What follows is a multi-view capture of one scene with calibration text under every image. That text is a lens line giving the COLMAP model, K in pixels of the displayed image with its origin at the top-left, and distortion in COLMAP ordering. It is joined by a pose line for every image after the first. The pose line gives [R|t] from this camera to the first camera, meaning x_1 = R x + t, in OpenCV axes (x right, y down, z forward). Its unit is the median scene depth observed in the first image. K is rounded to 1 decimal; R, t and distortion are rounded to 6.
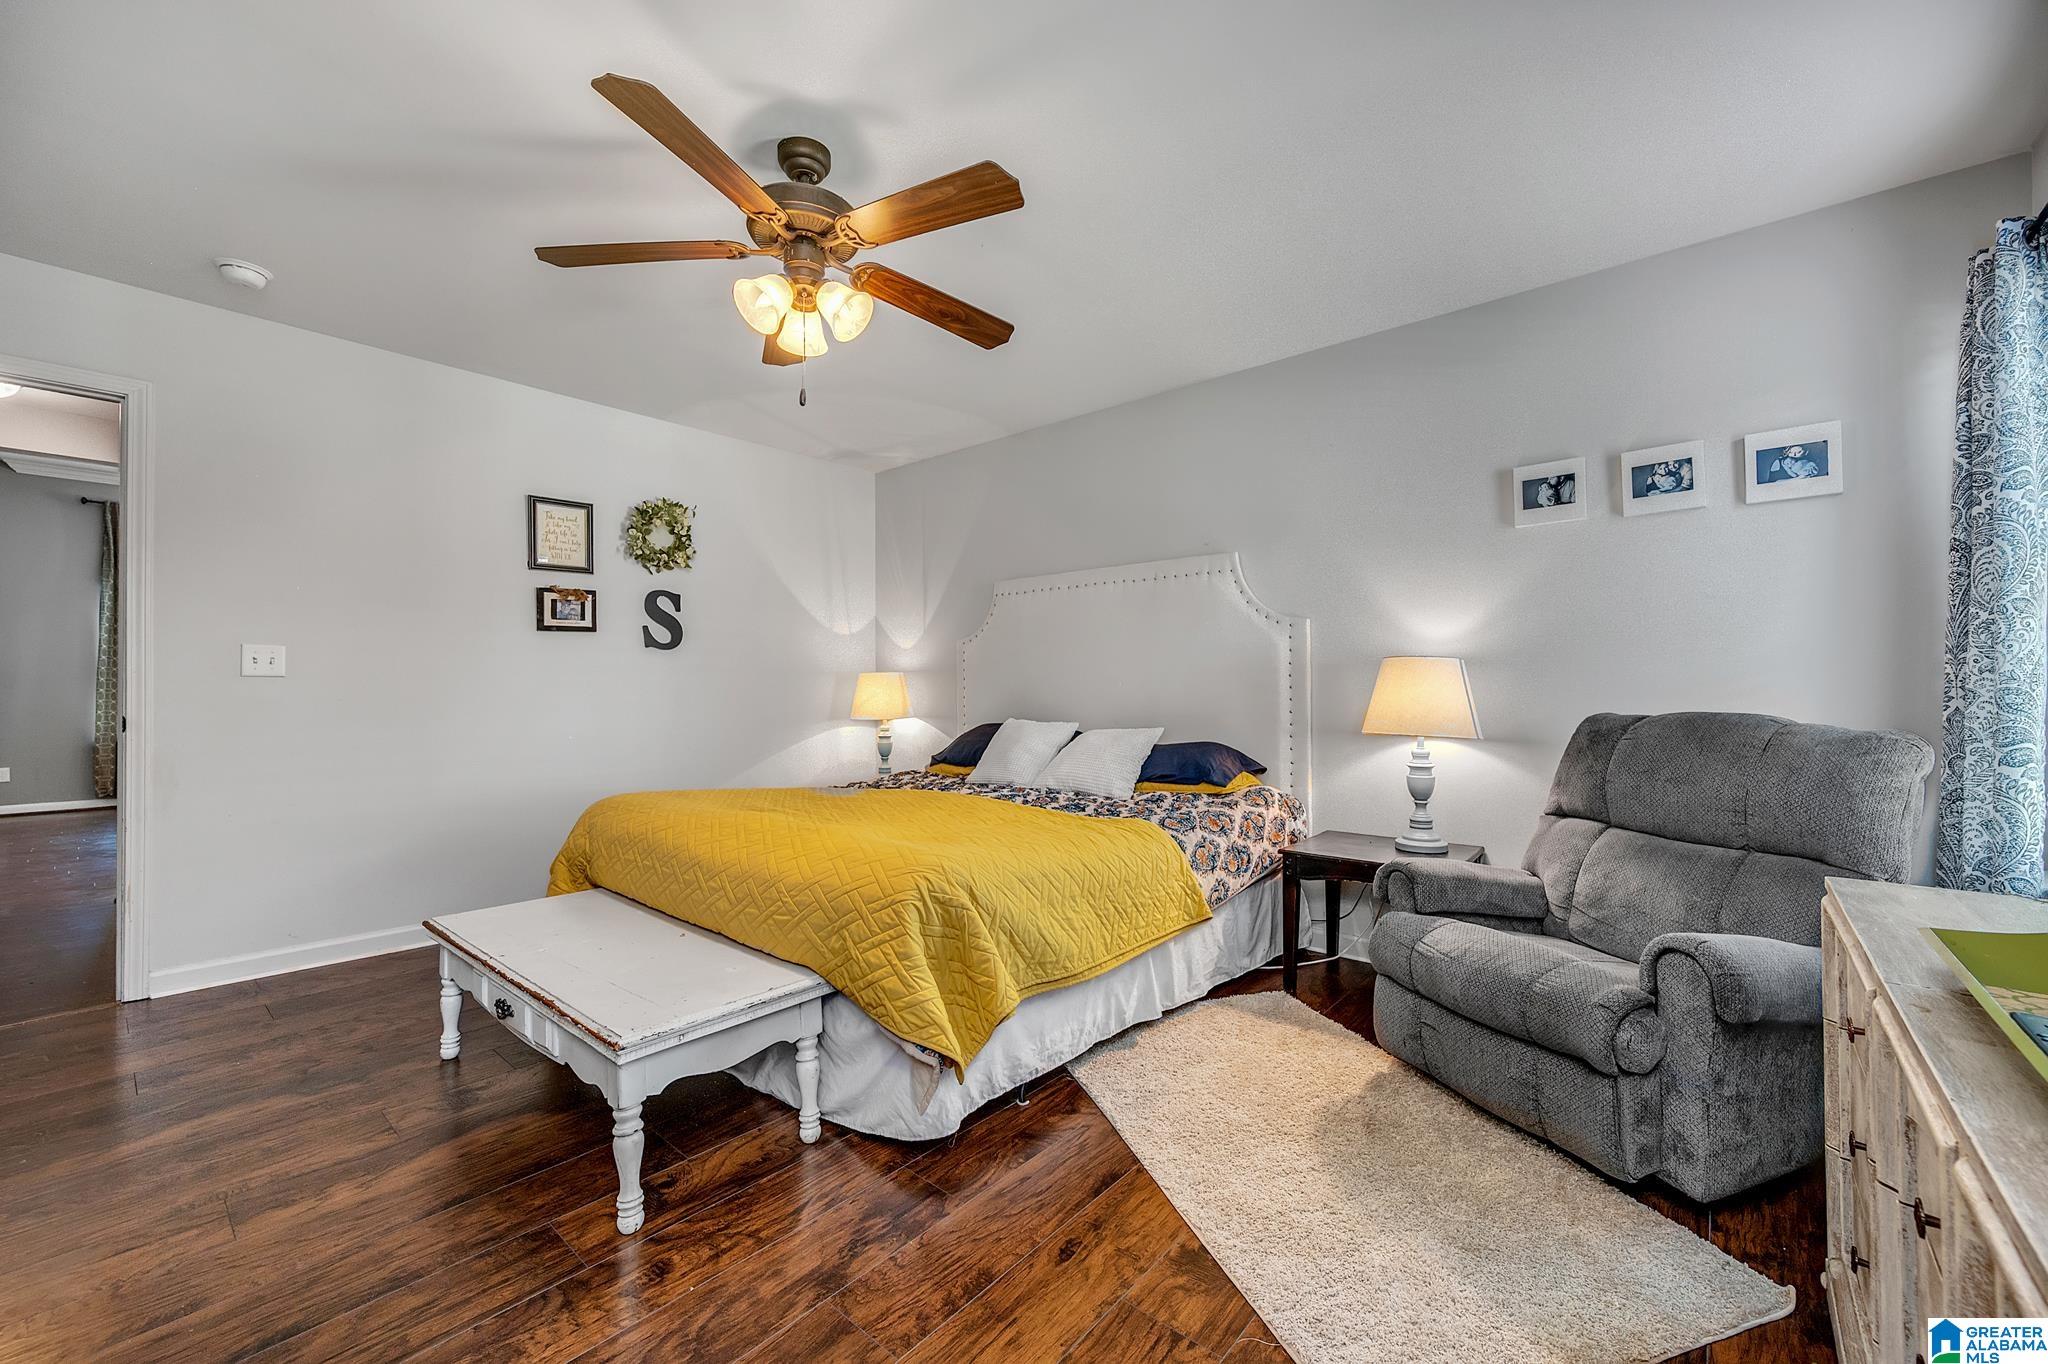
lens RADIAL K [[813.9, 0, 1028.7], [0, 813.9, 679.8], [0, 0, 1]] dist [-0.003565, -0.000412]
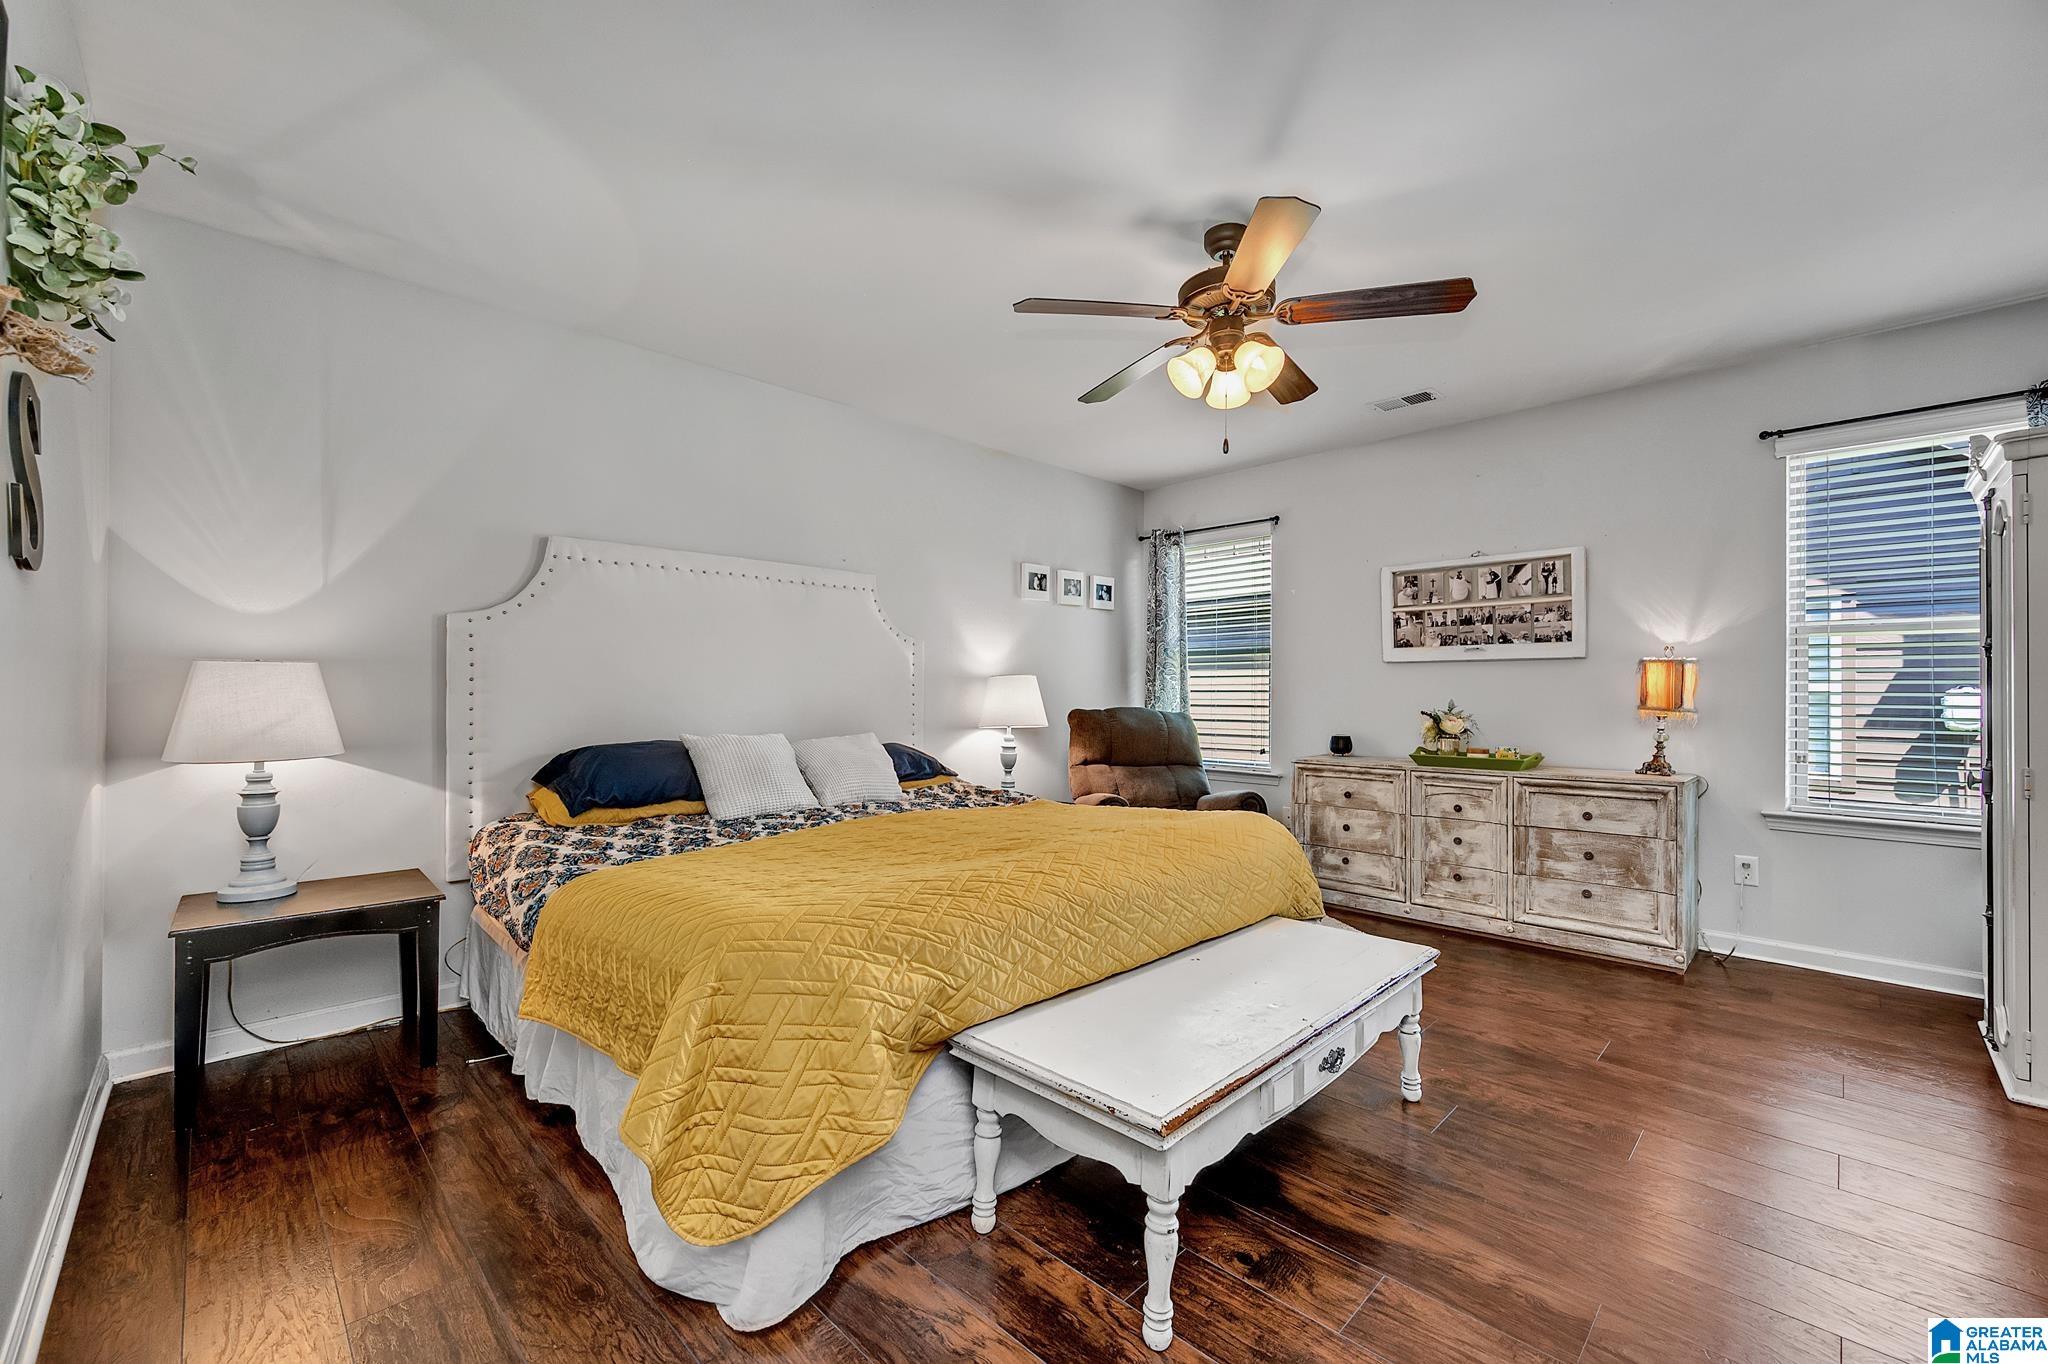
lens RADIAL K [[813.9, 0, 1029.9], [0, 813.9, 689.3], [0, 0, 1]] dist [-0.003565, -0.000412]
pose [[0.073458, 0.007957, 0.997267, -1.044432], [-0.012403, 0.999898, -0.007065, 0.009502], [-0.997221, -0.011850, 0.073549, 0.851935]]
